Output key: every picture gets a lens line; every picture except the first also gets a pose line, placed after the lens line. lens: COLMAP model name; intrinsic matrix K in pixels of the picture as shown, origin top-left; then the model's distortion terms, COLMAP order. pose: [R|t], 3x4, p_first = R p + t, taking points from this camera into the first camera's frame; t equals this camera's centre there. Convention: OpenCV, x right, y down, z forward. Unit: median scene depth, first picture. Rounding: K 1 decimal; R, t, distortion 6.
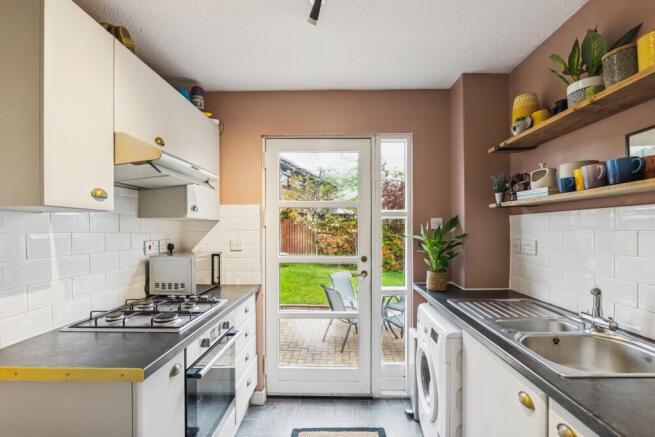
lens RADIAL K [[308.1, 0, 331.8], [0, 308.1, 230.4], [0, 0, 1]] dist [-0.012945, 0.002965]
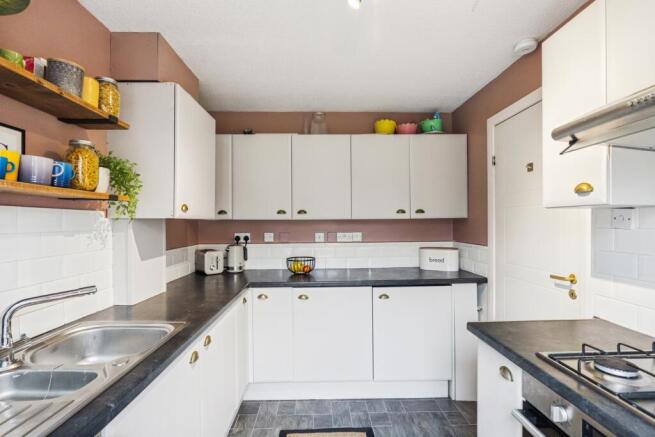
lens RADIAL K [[308.1, 0, 327.5], [0, 308.1, 219.7], [0, 0, 1]] dist [-0.012945, 0.002965]
pose [[-0.999164, 0.010537, -0.039495, 0.045797], [0.010750, 0.999929, -0.005184, -0.014549], [0.039437, -0.005604, -0.999206, 1.067794]]
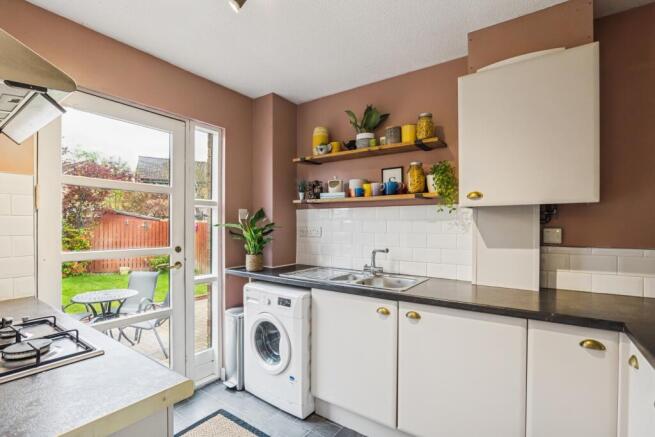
lens RADIAL K [[308.1, 0, 325.8], [0, 308.1, 228.6], [0, 0, 1]] dist [-0.012945, 0.002965]
pose [[0.567047, -0.002839, 0.823680, -0.466836], [-0.003051, 0.999980, 0.005548, 0.026843], [-0.823680, -0.005659, 0.567027, 0.116248]]
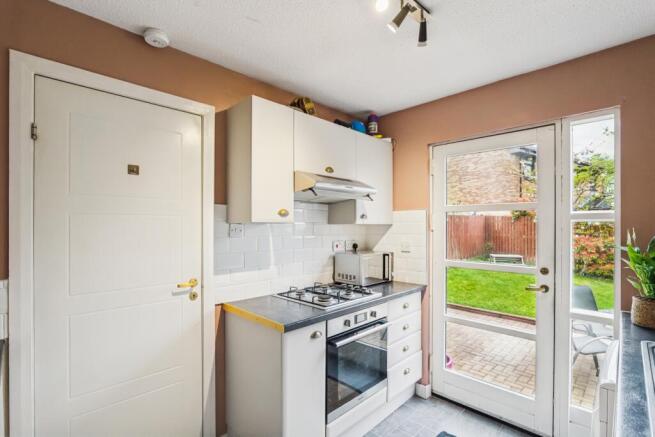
lens RADIAL K [[308.1, 0, 330.4], [0, 308.1, 227.4], [0, 0, 1]] dist [-0.012945, 0.002965]
pose [[0.729541, 0.004896, -0.683919, 0.284470], [-0.005482, 0.999984, 0.001312, -0.025905], [0.683915, 0.002792, 0.729557, 0.000687]]
